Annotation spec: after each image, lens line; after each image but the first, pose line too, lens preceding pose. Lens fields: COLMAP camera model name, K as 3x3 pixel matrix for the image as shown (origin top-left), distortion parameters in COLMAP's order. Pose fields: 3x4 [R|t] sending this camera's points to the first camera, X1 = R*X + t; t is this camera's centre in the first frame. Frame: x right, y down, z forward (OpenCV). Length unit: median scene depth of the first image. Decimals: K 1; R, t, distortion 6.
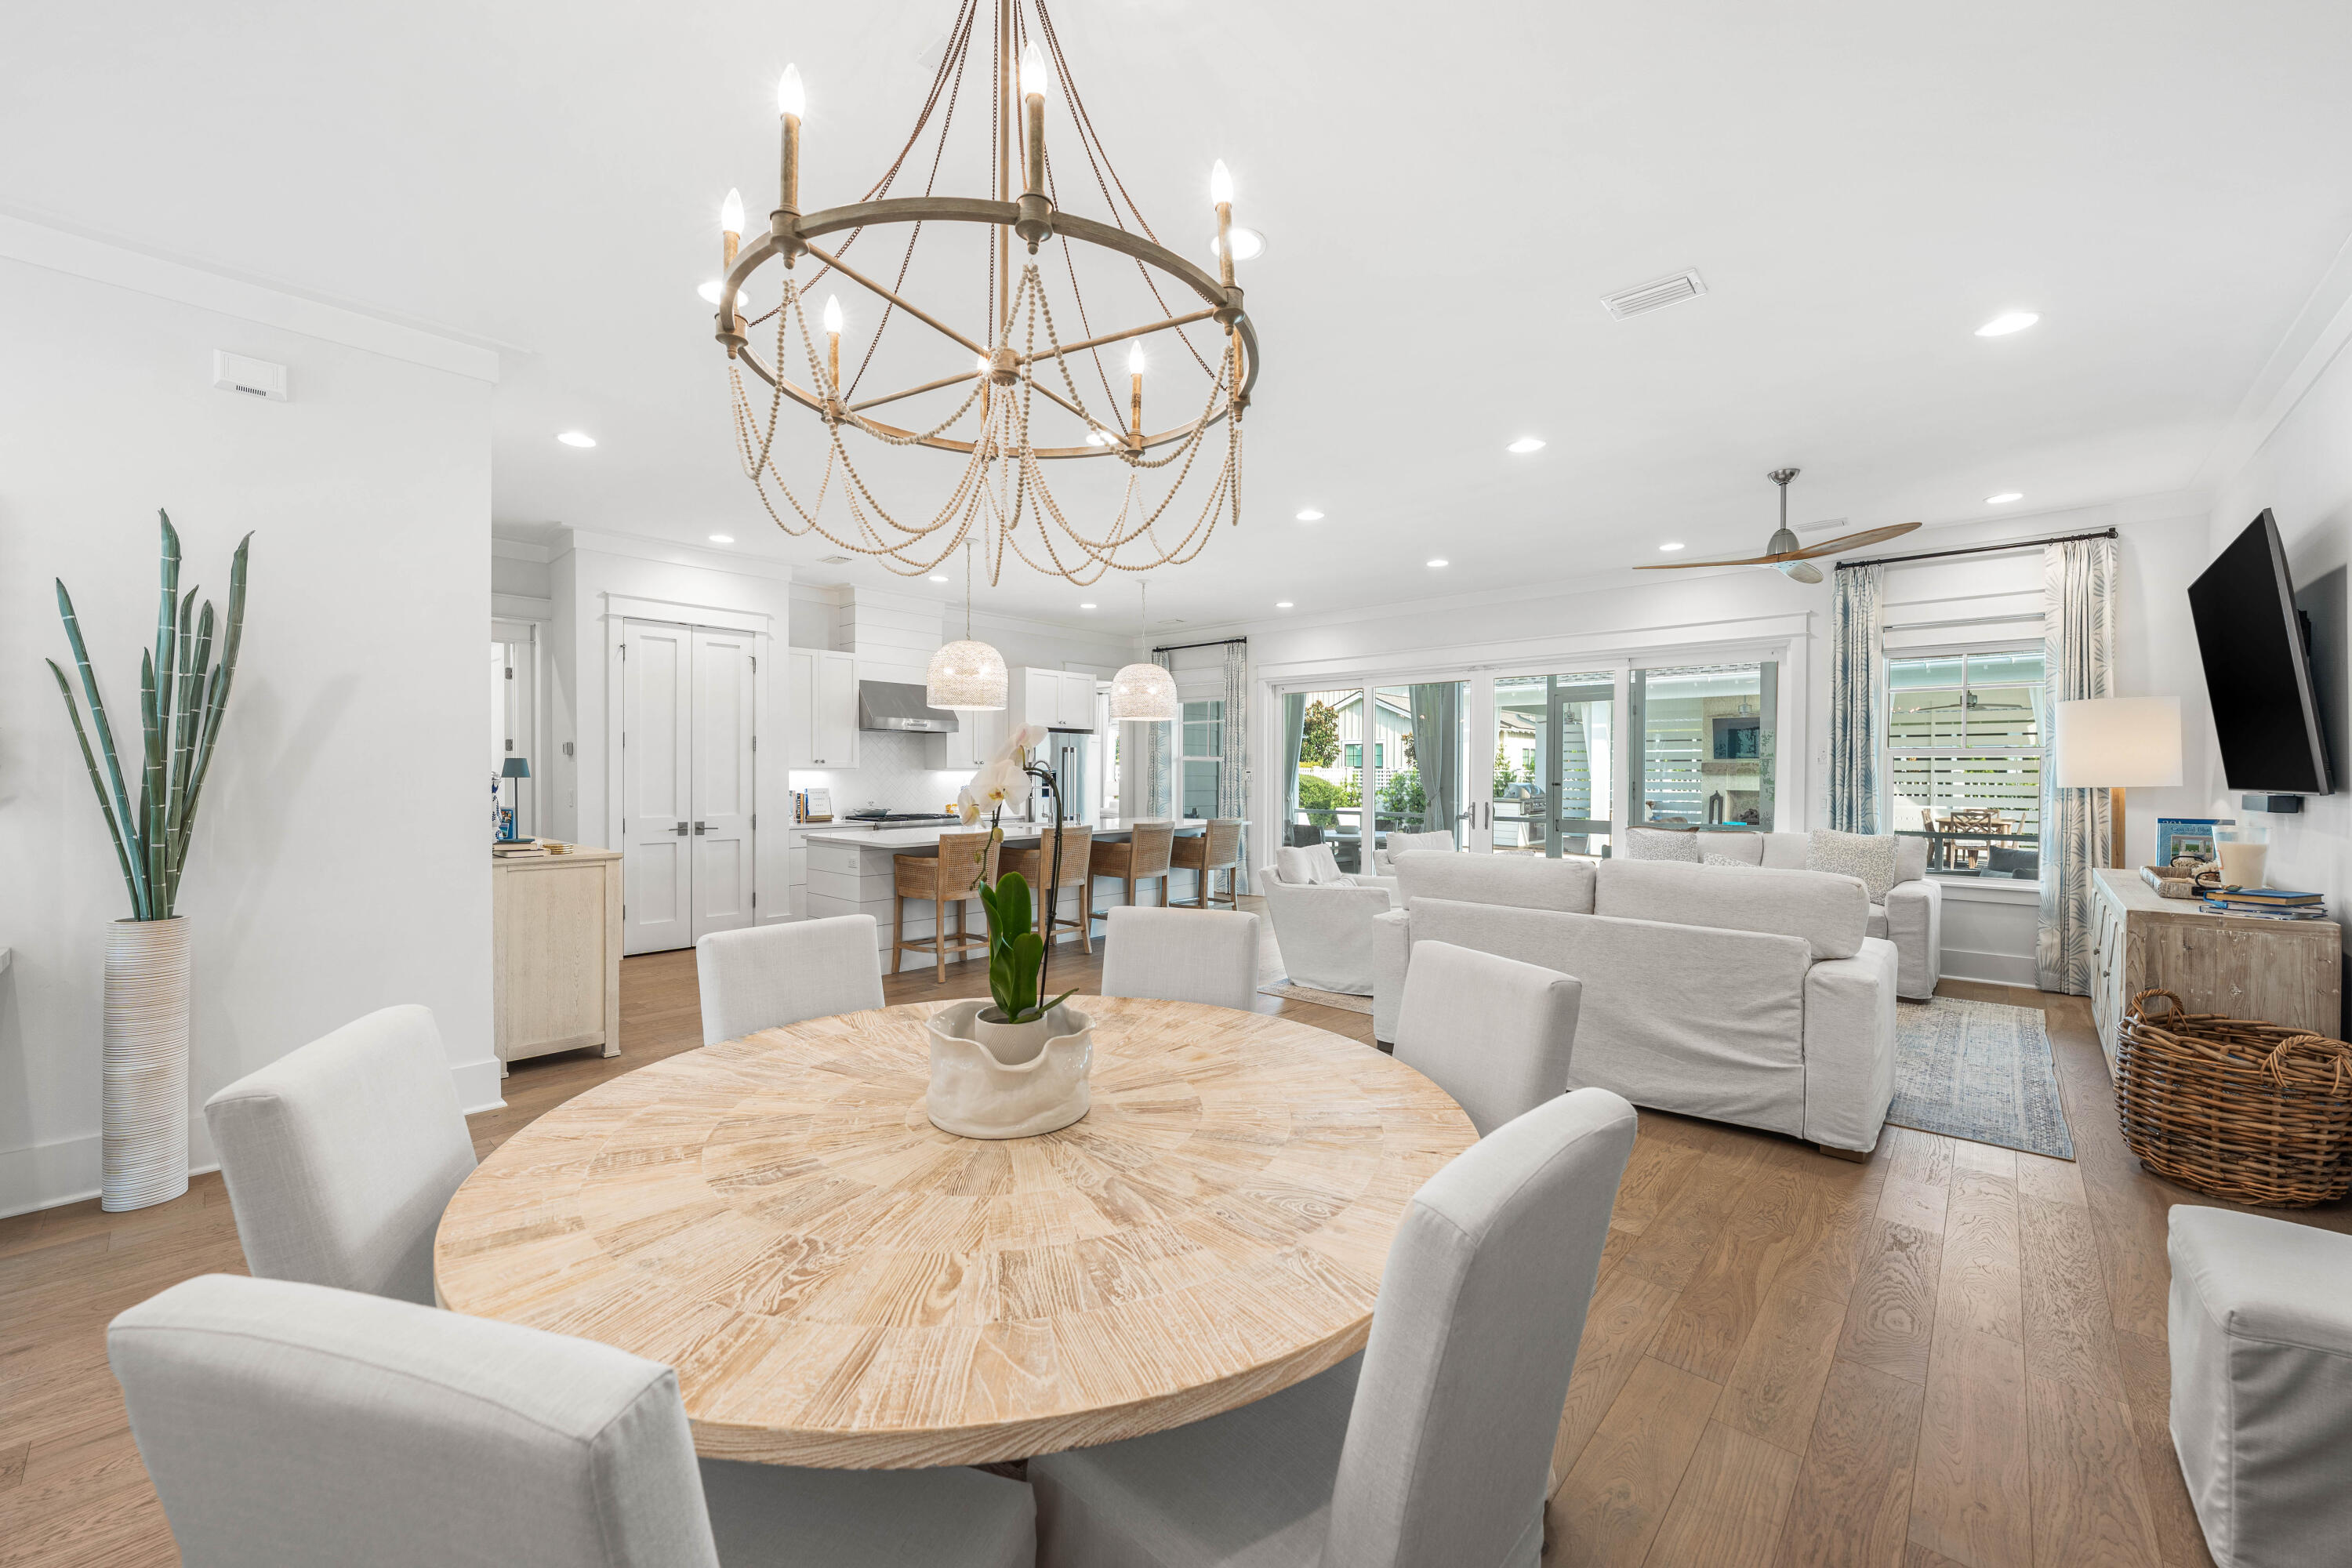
lens RADIAL K [[902.1, 0, 1176.0], [0, 902.1, 784.0], [0, 0, 1]] dist [0.000258, 0.000152]
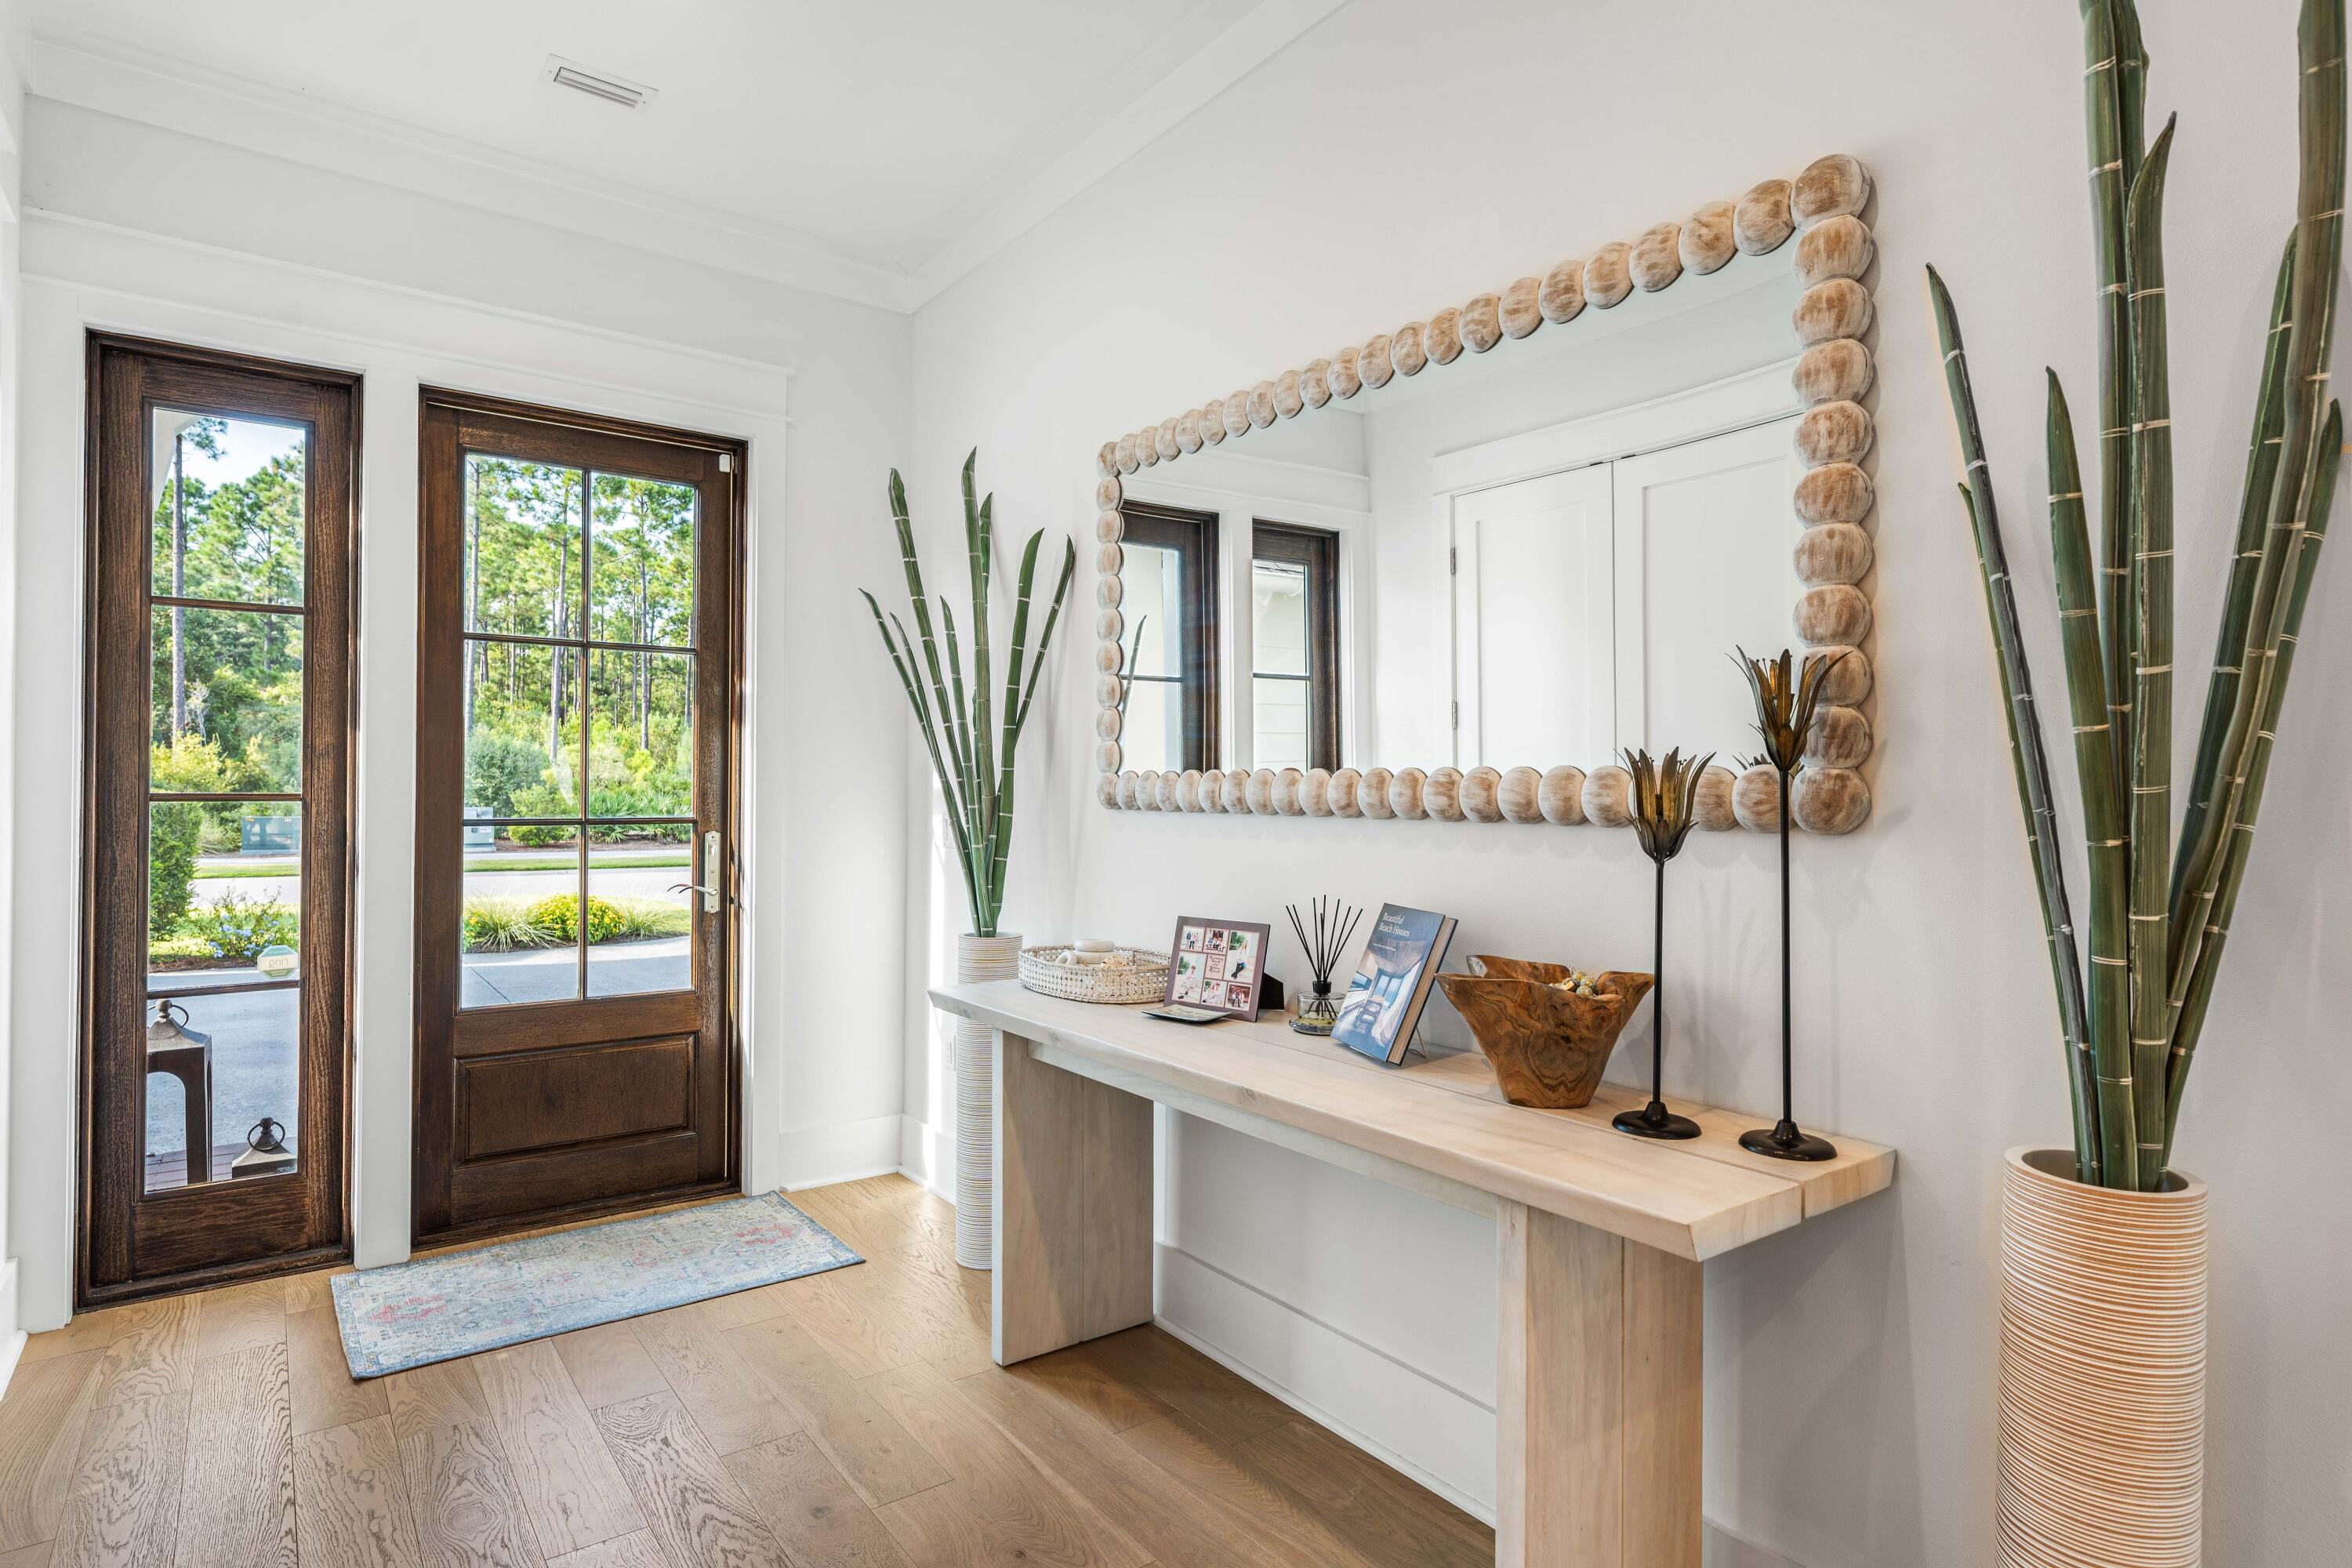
lens RADIAL K [[1236.1, 0, 1173.8], [0, 1236.1, 775.8], [0, 0, 1]] dist [0.004162, 0.000031]
pose [[-0.193050, -0.013930, -0.981090, -0.595768], [-0.018206, 0.999778, -0.010613, 0.010341], [0.981020, 0.015813, -0.193261, 0.732395]]
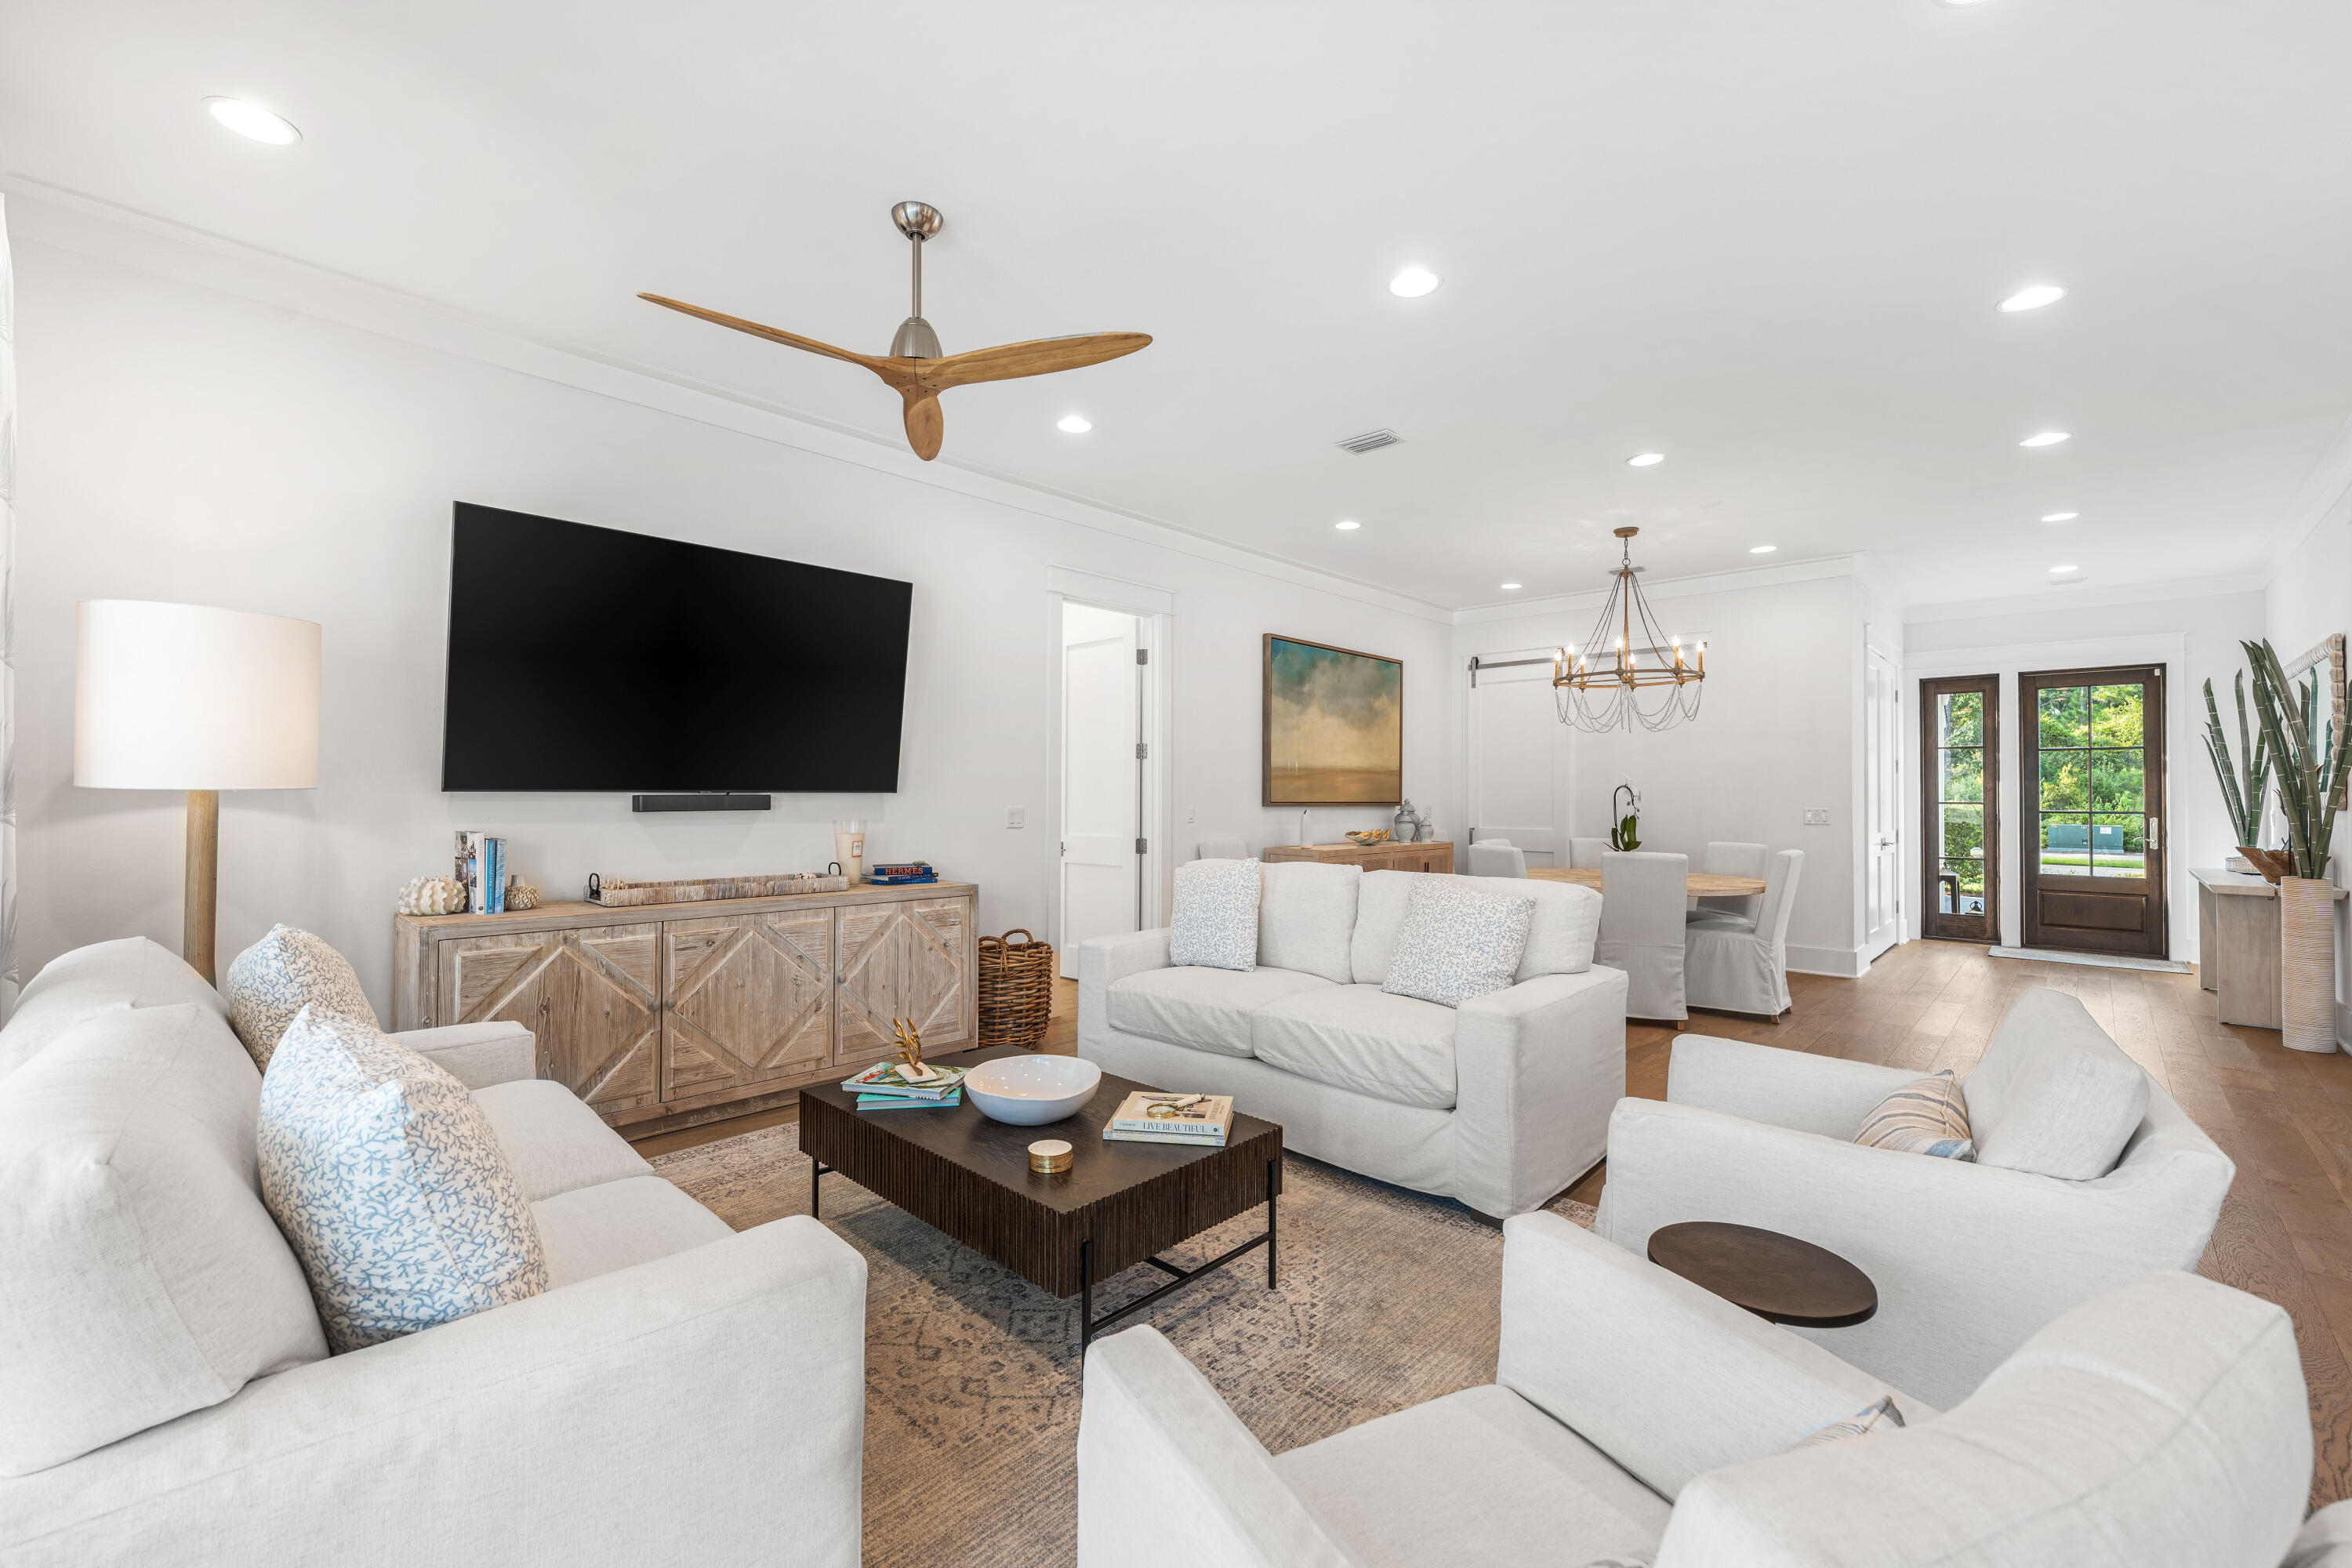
lens RADIAL K [[971.0, 0, 1176.0], [0, 971.0, 784.0], [0, 0, 1]] dist [0.000377, -0.000221]
pose [[-0.999807, -0.008290, 0.017791, 0.890240], [-0.008287, 0.999966, 0.000227, -0.006198], [-0.017792, 0.000079, -0.999842, 2.787066]]
